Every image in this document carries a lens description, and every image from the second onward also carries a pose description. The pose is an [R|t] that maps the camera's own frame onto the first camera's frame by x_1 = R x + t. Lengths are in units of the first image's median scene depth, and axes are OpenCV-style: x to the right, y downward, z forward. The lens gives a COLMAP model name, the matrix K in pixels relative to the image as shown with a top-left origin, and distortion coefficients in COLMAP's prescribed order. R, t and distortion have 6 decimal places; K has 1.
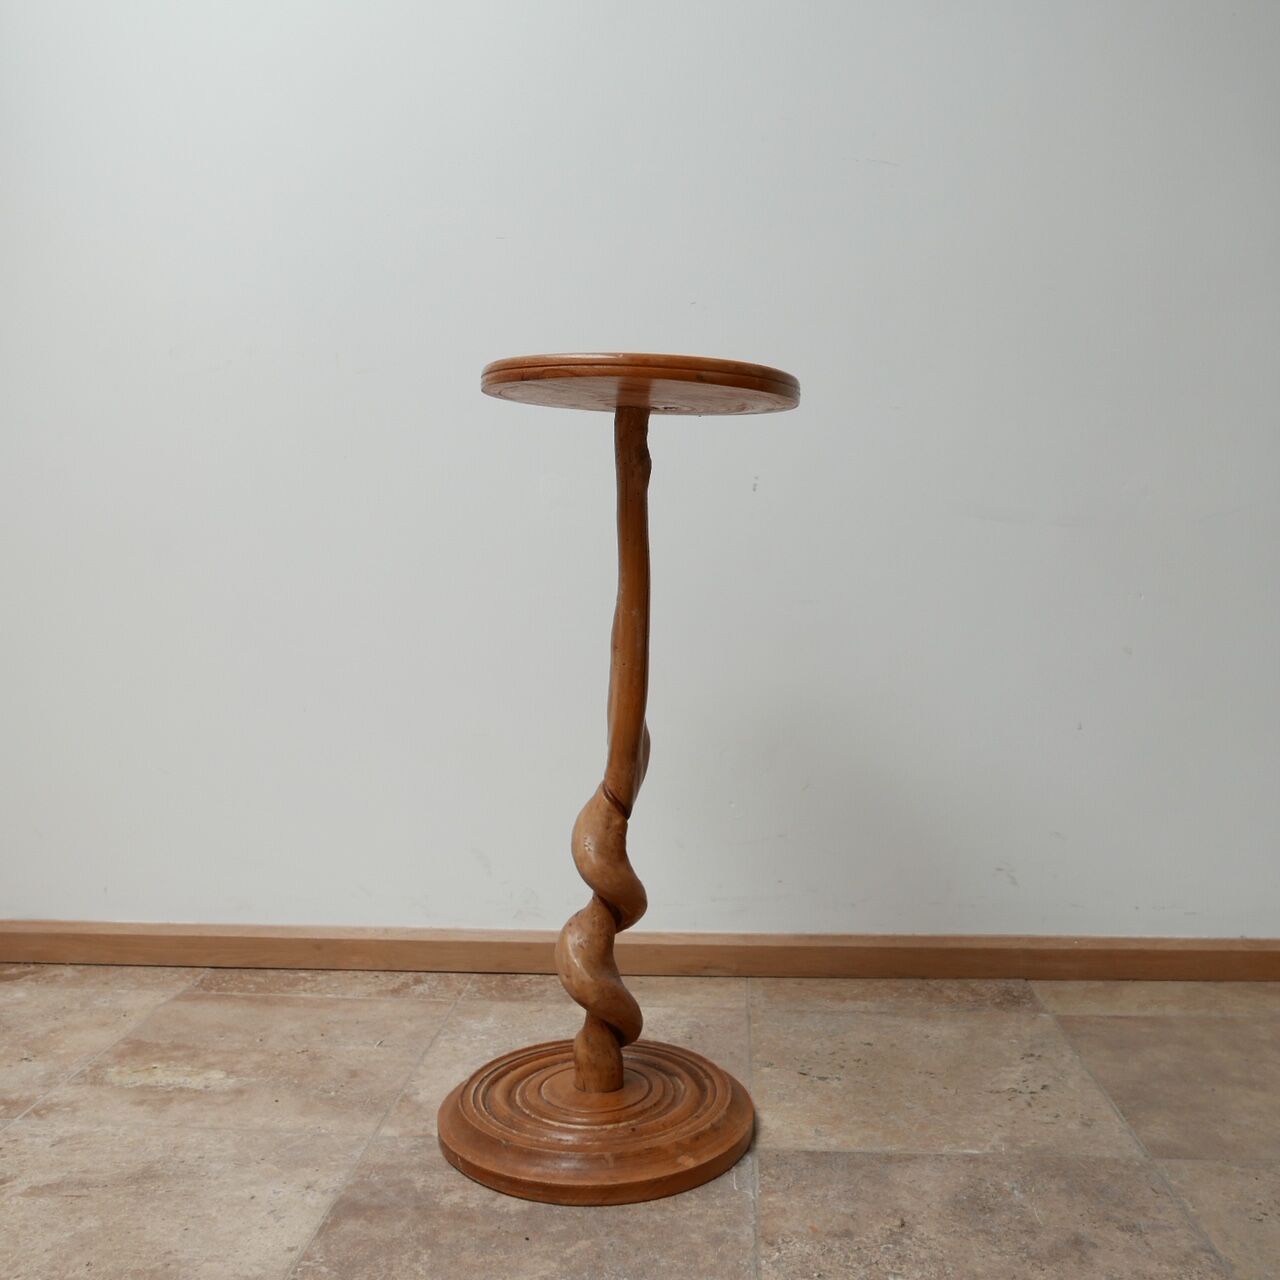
lens RADIAL K [[1253.7, 0, 645.9], [0, 1253.7, 636.4], [0, 0, 1]] dist [-0.044119, 0.000000]
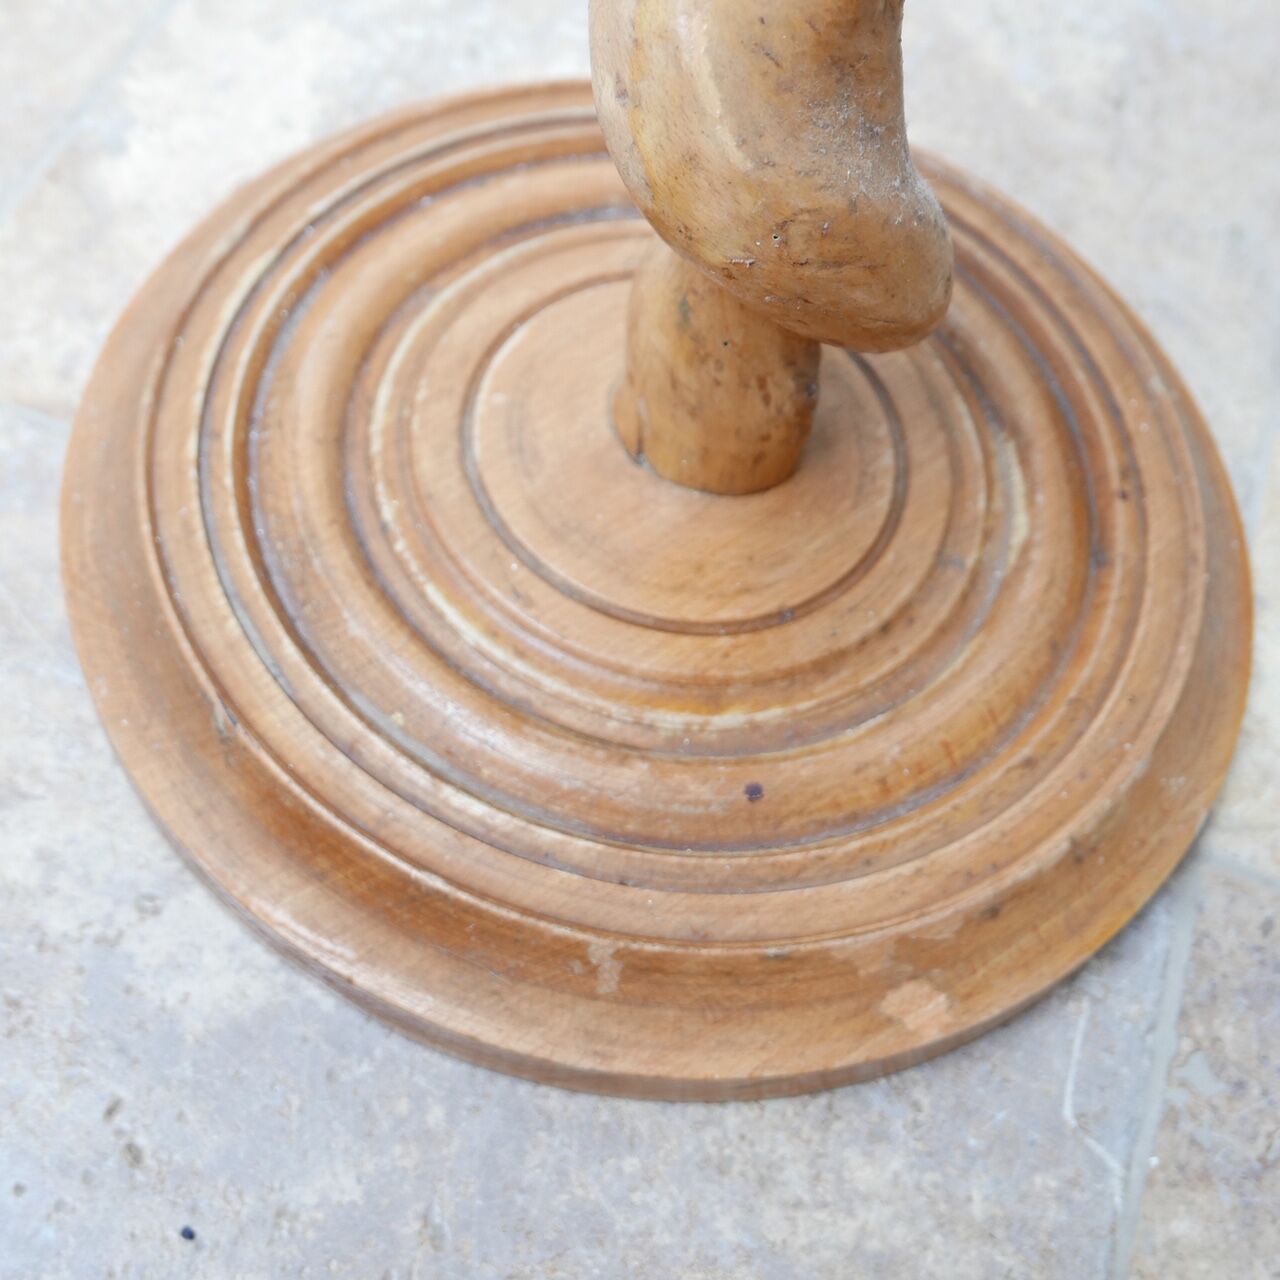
lens RADIAL K [[1655.8, 0, 644.3], [0, 1655.8, 640.9], [0, 0, 1]] dist [-0.045022, 0.000000]
pose [[0.955729, 0.293402, -0.022300, -0.029919], [-0.152025, 0.557250, 0.816309, 0.114057], [0.251933, -0.776780, 0.577184, 0.782950]]
